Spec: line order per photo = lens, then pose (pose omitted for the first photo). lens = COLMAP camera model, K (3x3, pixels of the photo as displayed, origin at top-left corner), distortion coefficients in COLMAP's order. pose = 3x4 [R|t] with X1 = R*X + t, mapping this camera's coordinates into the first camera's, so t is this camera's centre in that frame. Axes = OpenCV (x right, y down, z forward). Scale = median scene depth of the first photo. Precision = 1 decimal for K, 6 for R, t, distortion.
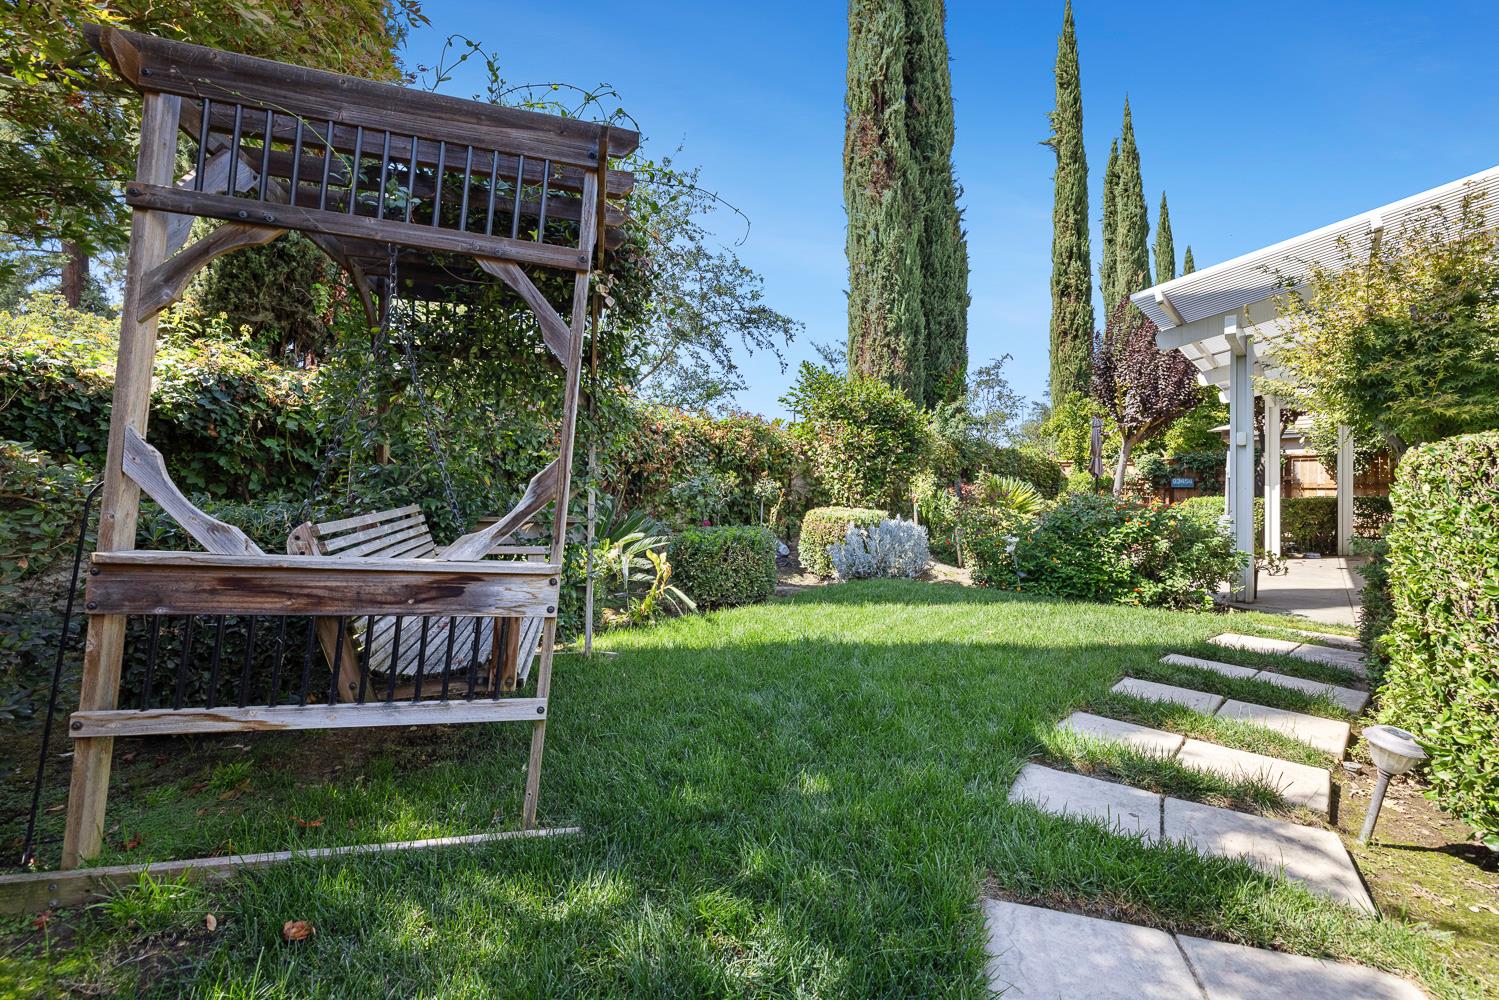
lens RADIAL K [[638.5, 0, 753.5], [0, 638.5, 491.8], [0, 0, 1]] dist [0.004428, 0.000639]
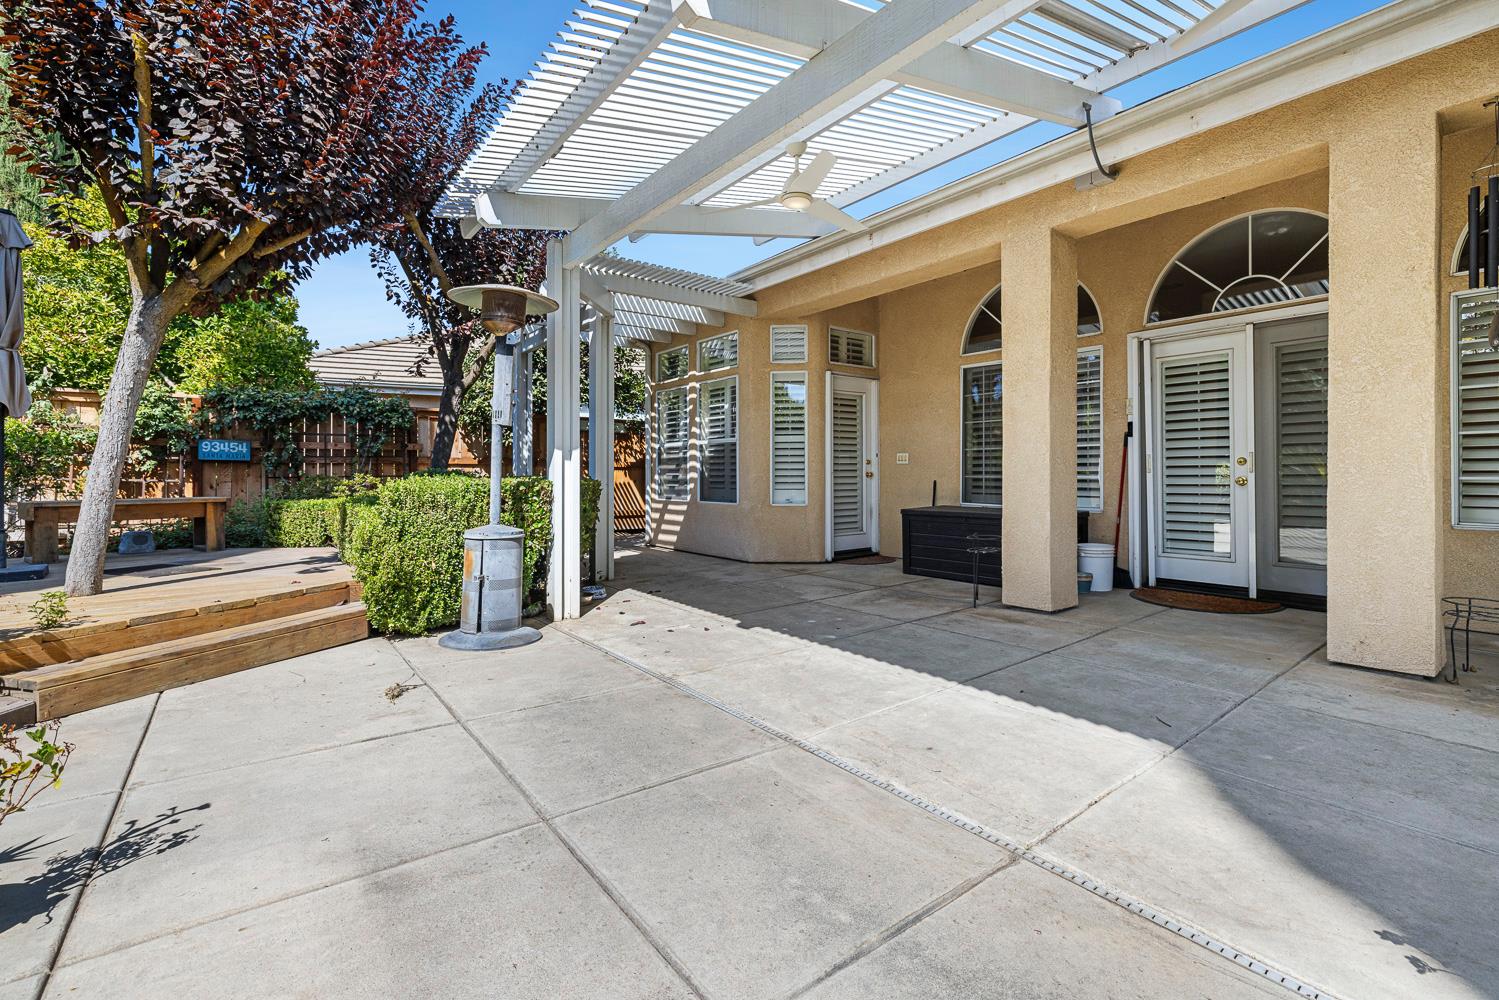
lens RADIAL K [[638.5, 0, 753.5], [0, 638.5, 491.8], [0, 0, 1]] dist [0.004428, 0.000639]
pose [[0.160339, -0.020563, 0.986848, 0.264978], [0.002110, 0.999788, 0.020490, 0.007949], [-0.987060, -0.001203, 0.160349, 0.543140]]
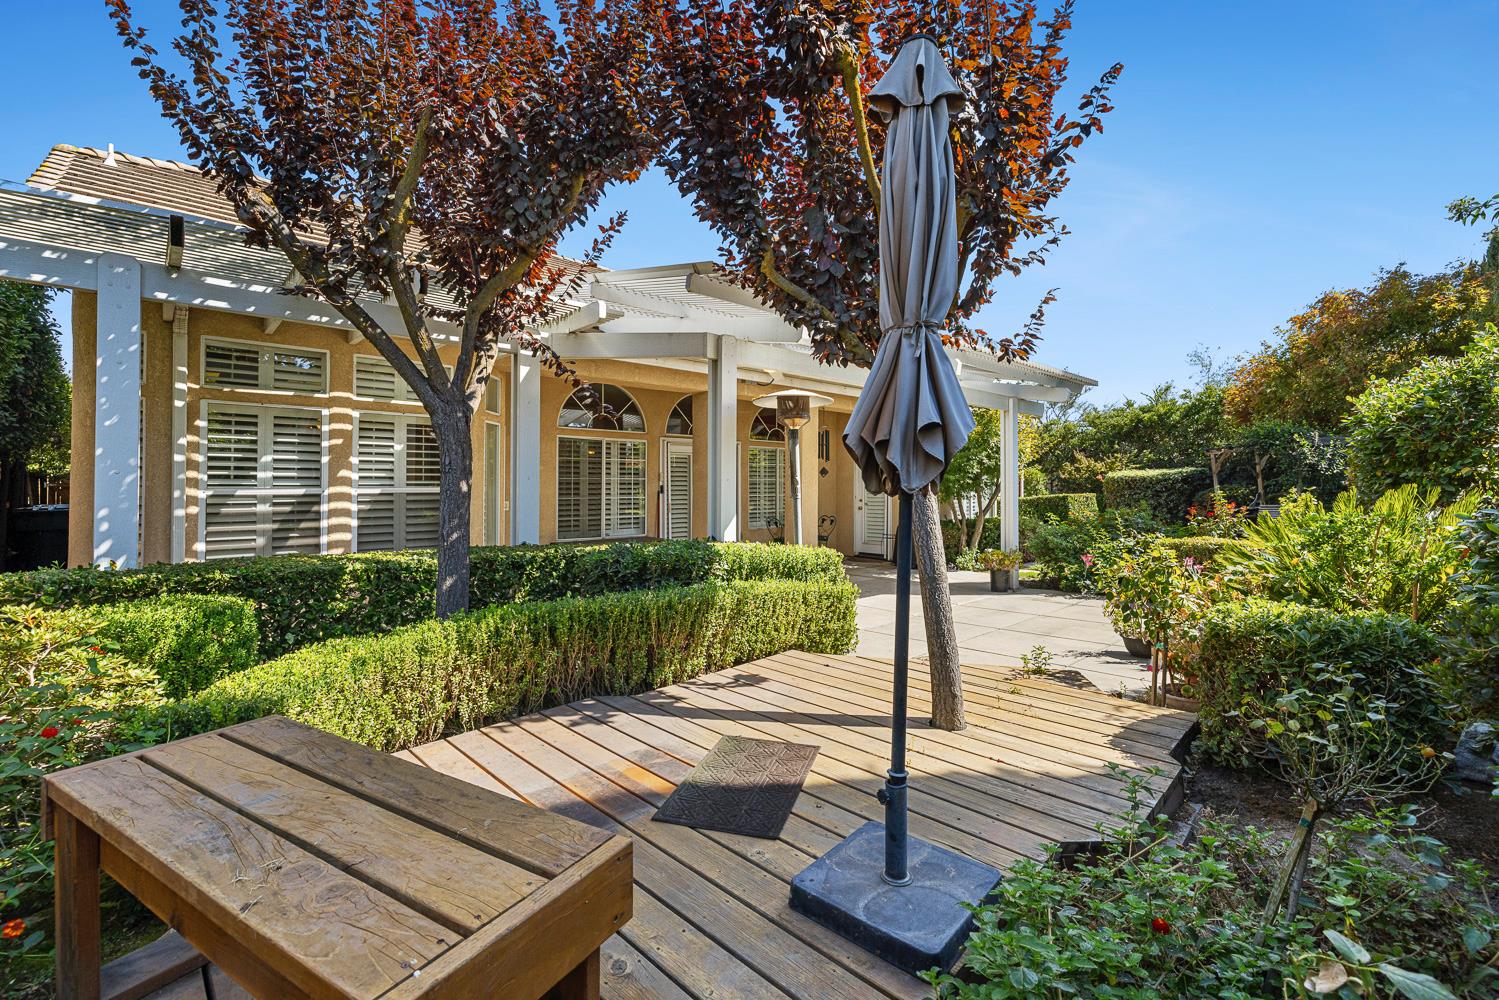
lens RADIAL K [[638.5, 0, 753.5], [0, 638.5, 491.8], [0, 0, 1]] dist [0.004428, 0.000639]
pose [[-0.999018, -0.005483, 0.043971, 0.381188], [-0.004435, 0.999704, 0.023902, -0.010364], [-0.044089, 0.023683, -0.998747, 0.774127]]
